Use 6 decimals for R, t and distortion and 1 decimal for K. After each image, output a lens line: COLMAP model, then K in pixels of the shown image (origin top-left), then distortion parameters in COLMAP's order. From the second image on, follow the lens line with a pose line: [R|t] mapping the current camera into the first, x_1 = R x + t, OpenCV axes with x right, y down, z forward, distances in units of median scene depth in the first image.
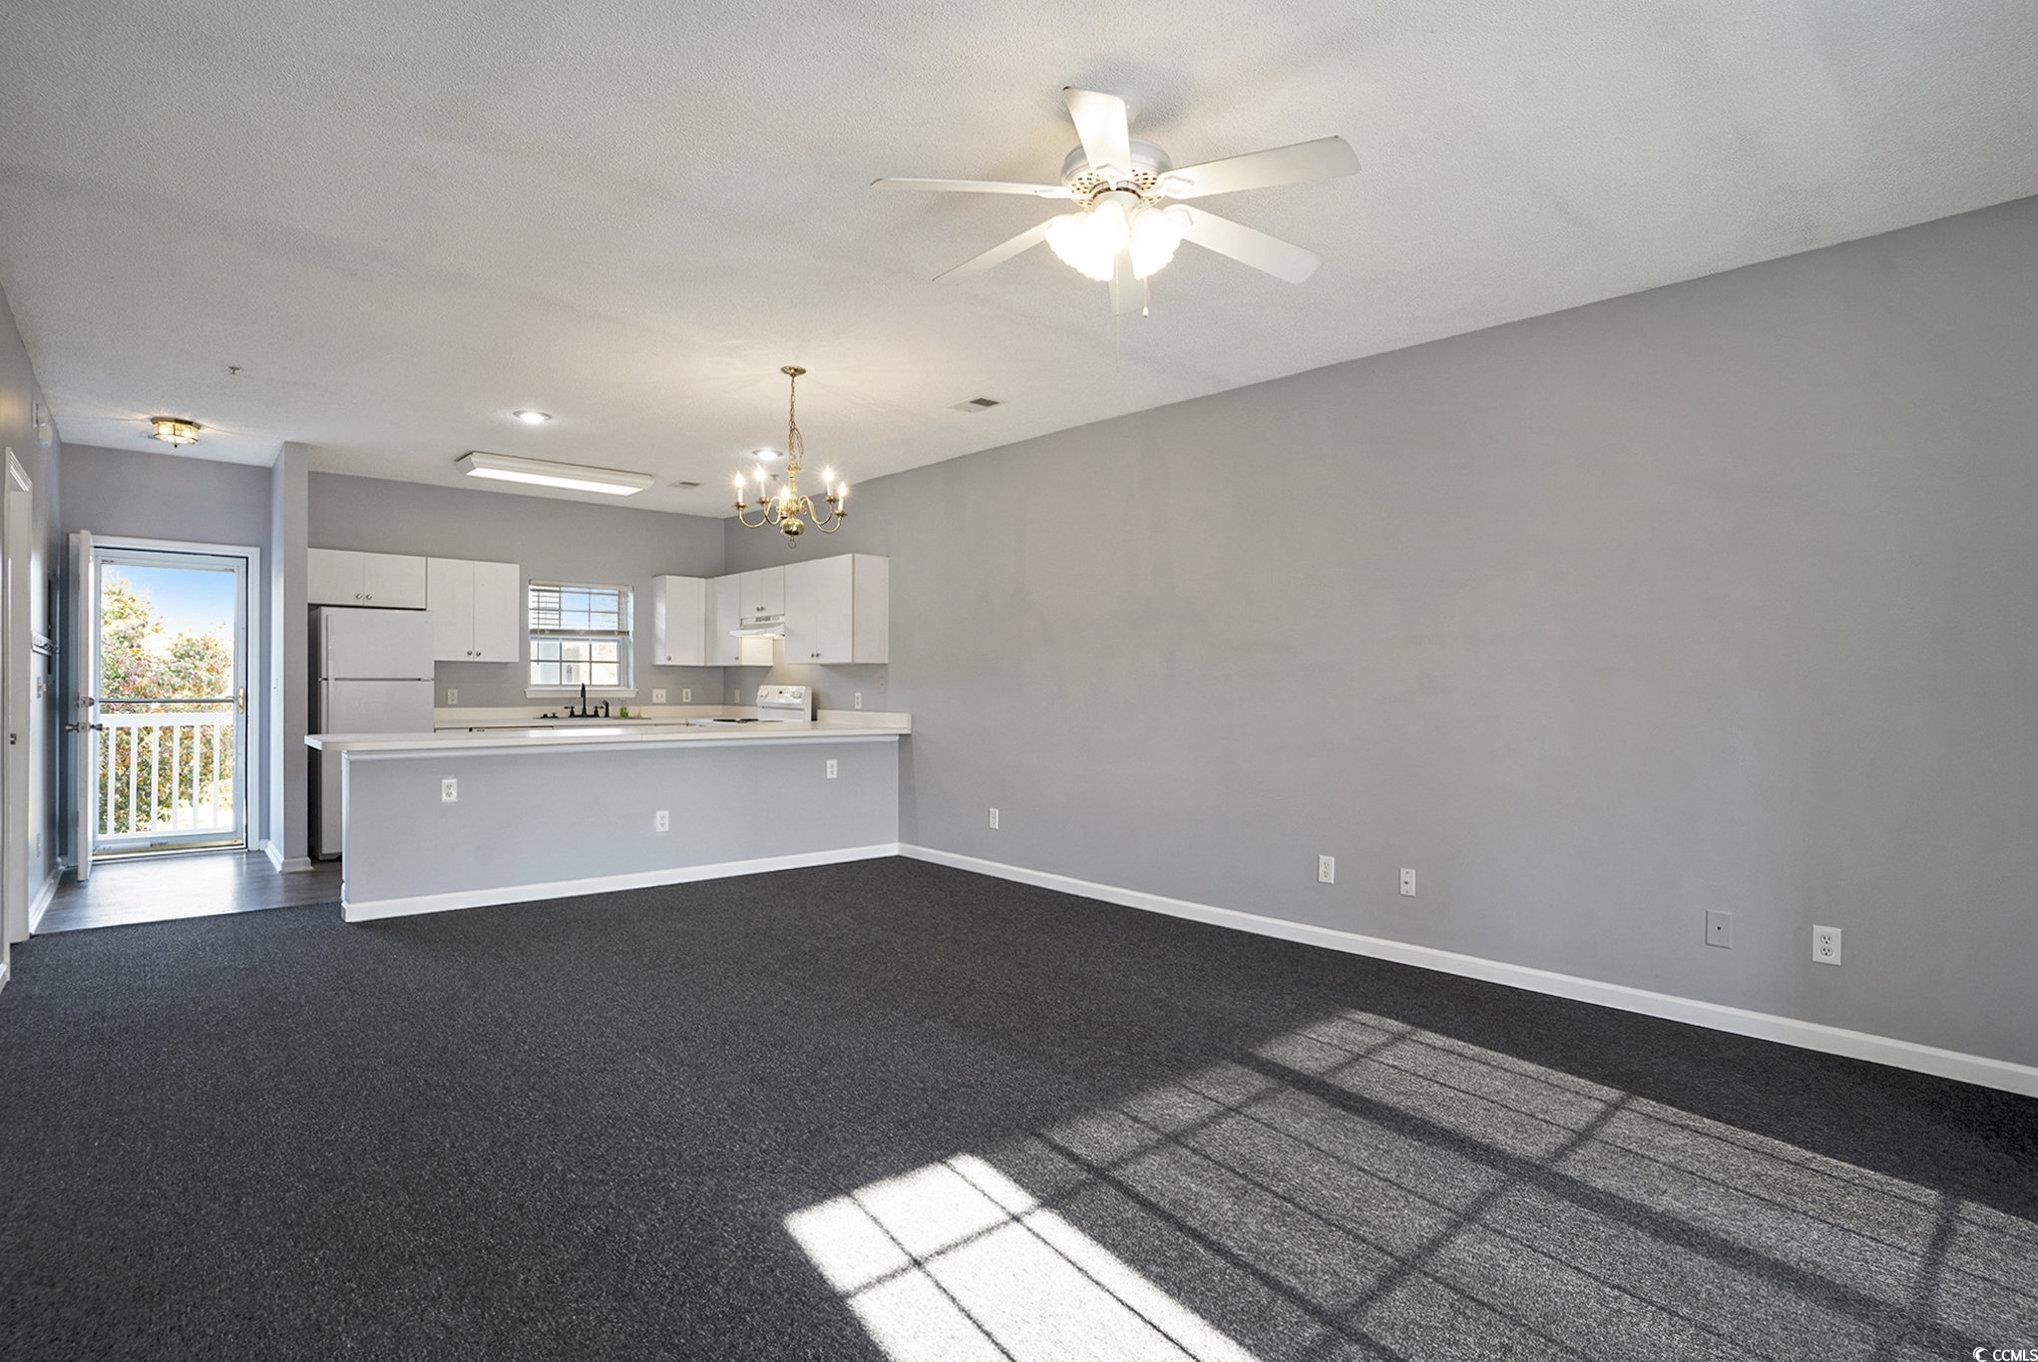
lens RADIAL K [[1021.6, 0, 1058.9], [0, 1021.6, 704.8], [0, 0, 1]] dist [-0.062692, 0.021149]
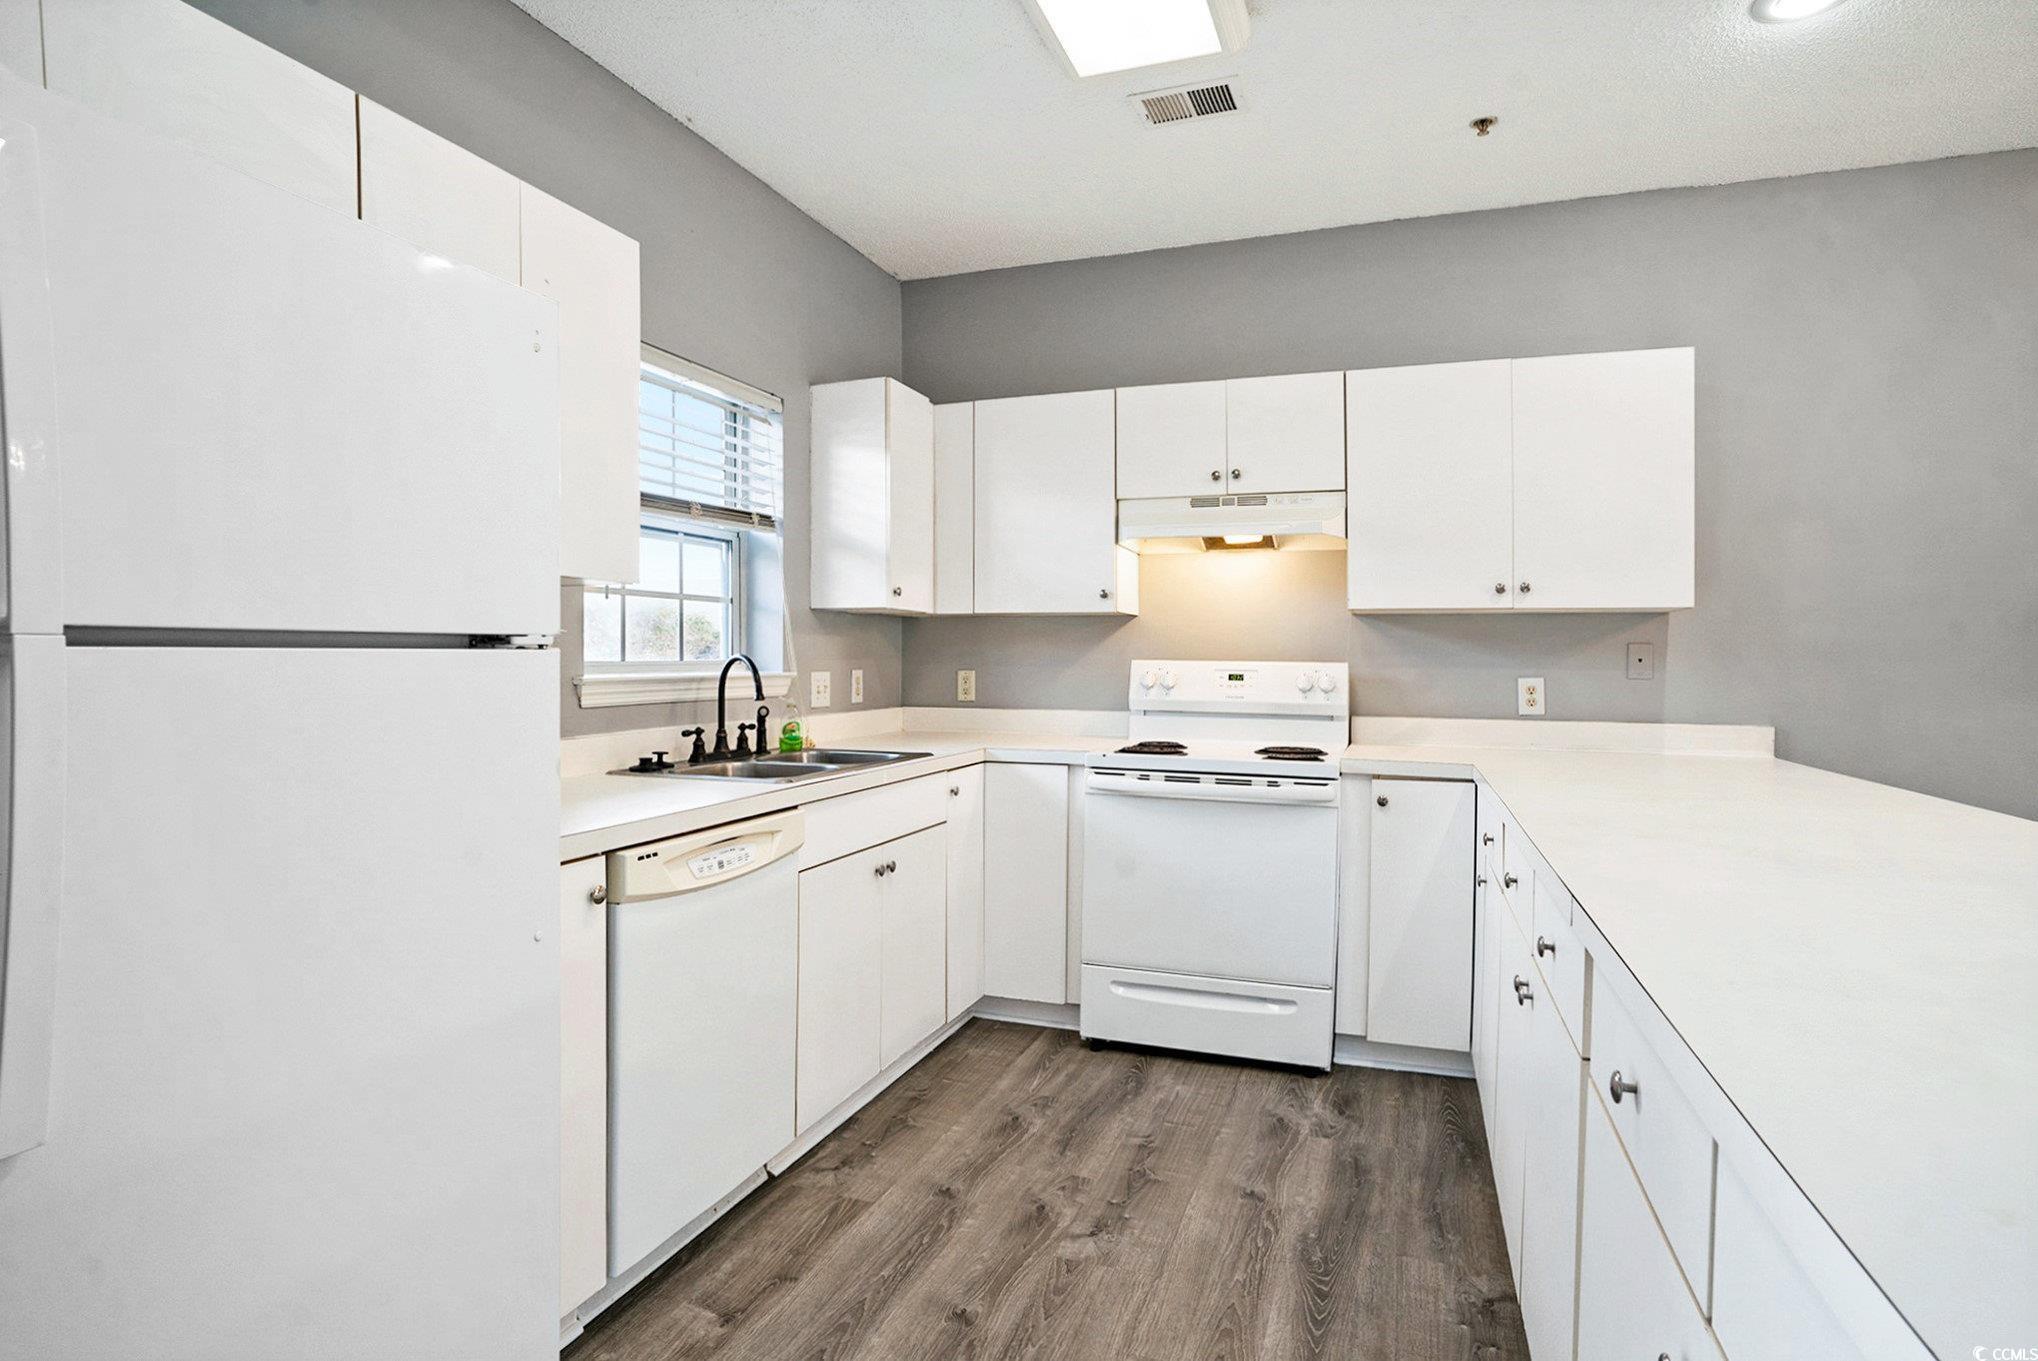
lens RADIAL K [[1021.6, 0, 1027.5], [0, 1021.6, 656.5], [0, 0, 1]] dist [-0.062692, 0.021149]
pose [[0.884475, -0.001902, 0.466584, -0.546008], [0.009652, 0.999852, -0.014221, -0.015902], [-0.466488, 0.017082, 0.884362, 0.665368]]
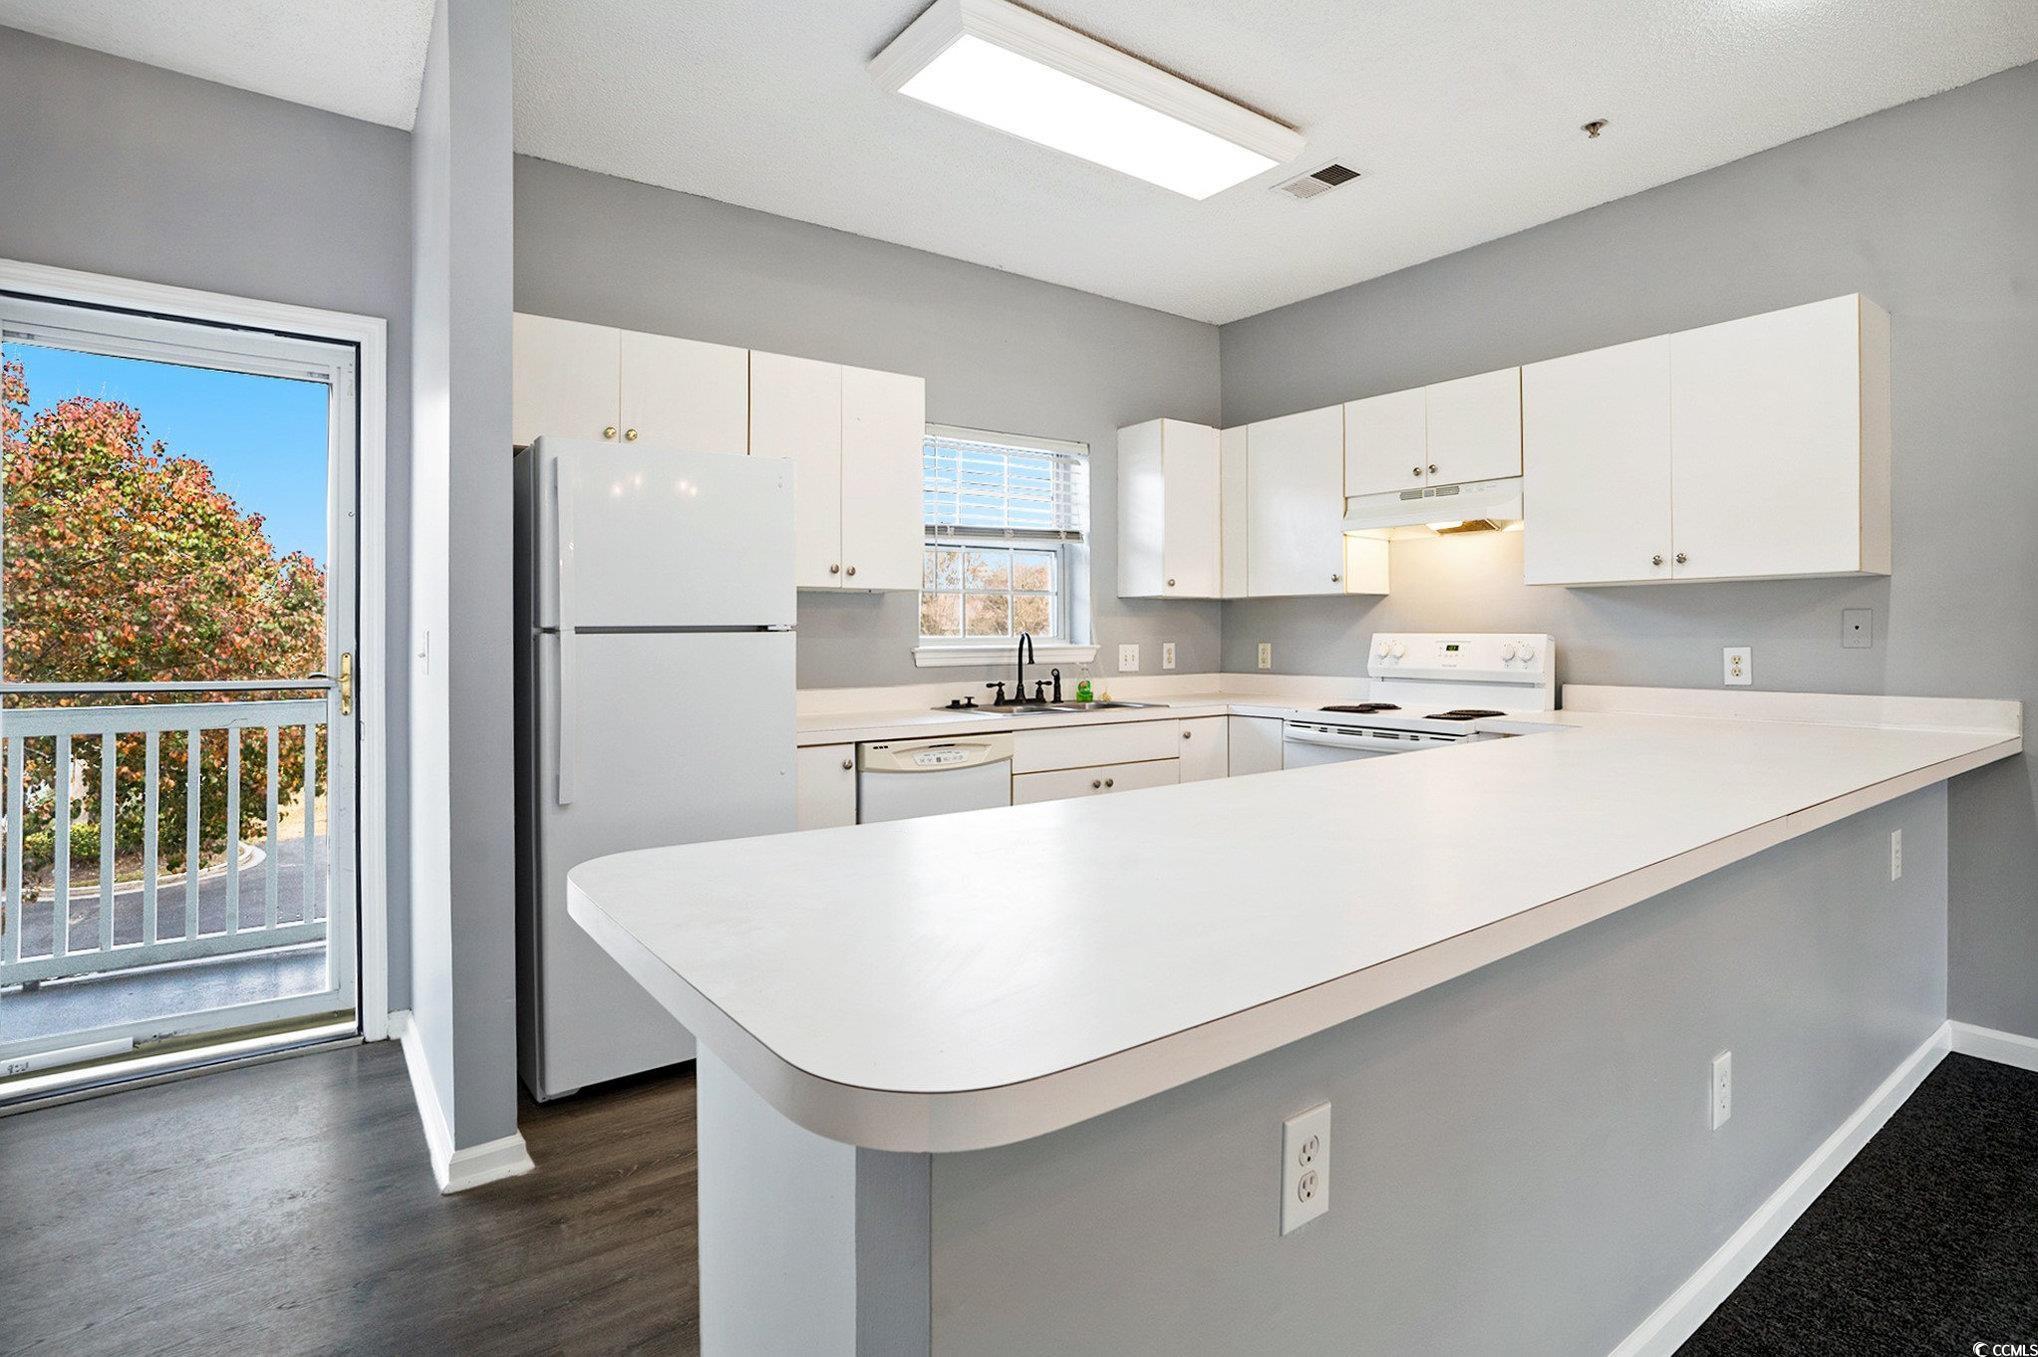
lens RADIAL K [[1021.6, 0, 1051.4], [0, 1021.6, 641.7], [0, 0, 1]] dist [-0.062692, 0.021149]
pose [[0.995542, -0.012867, -0.093432, -0.415162], [0.011781, 0.999857, -0.012160, -0.011839], [0.093575, 0.011005, 0.995551, 0.514963]]
